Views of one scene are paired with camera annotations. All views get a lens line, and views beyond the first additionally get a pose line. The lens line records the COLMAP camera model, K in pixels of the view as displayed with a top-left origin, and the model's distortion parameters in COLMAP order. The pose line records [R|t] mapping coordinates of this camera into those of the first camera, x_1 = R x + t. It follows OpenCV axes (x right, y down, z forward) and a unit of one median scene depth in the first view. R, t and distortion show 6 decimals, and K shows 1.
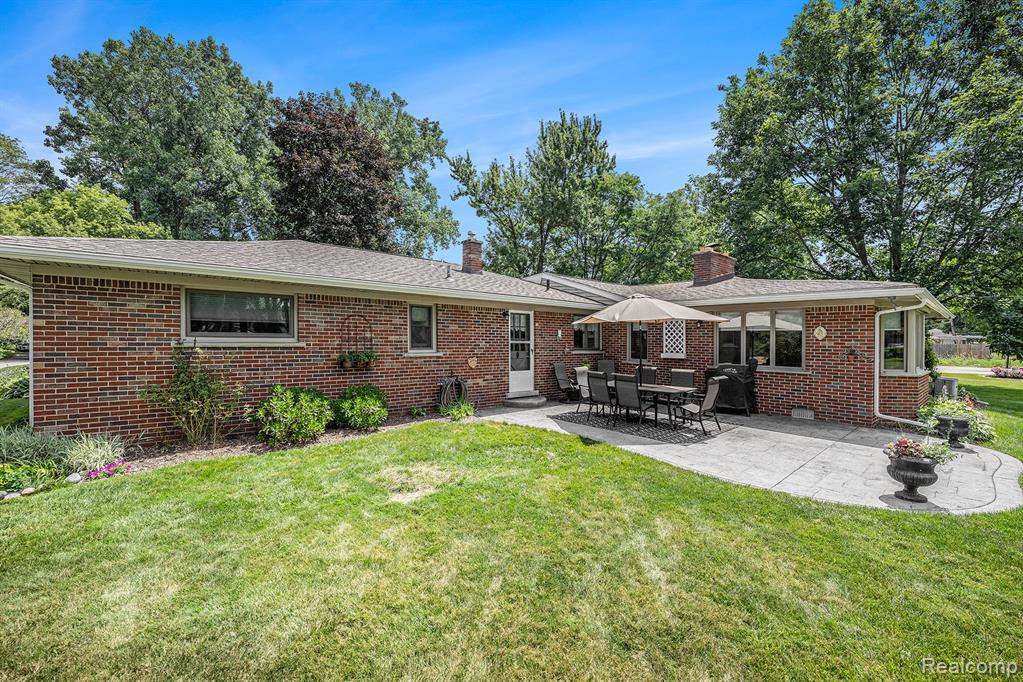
lens RADIAL K [[437.5, 0, 511.1], [0, 437.5, 343.5], [0, 0, 1]] dist [-0.016022, -0.000406]
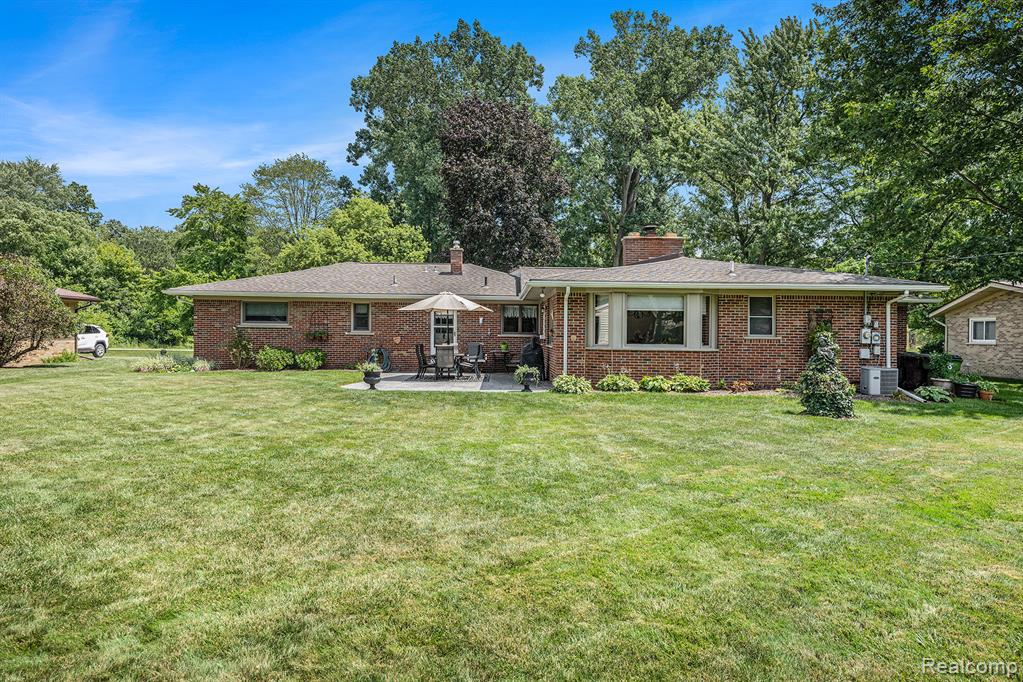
lens RADIAL K [[706.5, 0, 512.0], [0, 706.5, 340.4], [0, 0, 1]] dist [-0.003652, -0.000084]
pose [[0.772495, 0.000936, -0.635021, 1.544226], [-0.007565, 0.999942, -0.007729, 0.053739], [0.634976, 0.010774, 0.772457, -0.547667]]
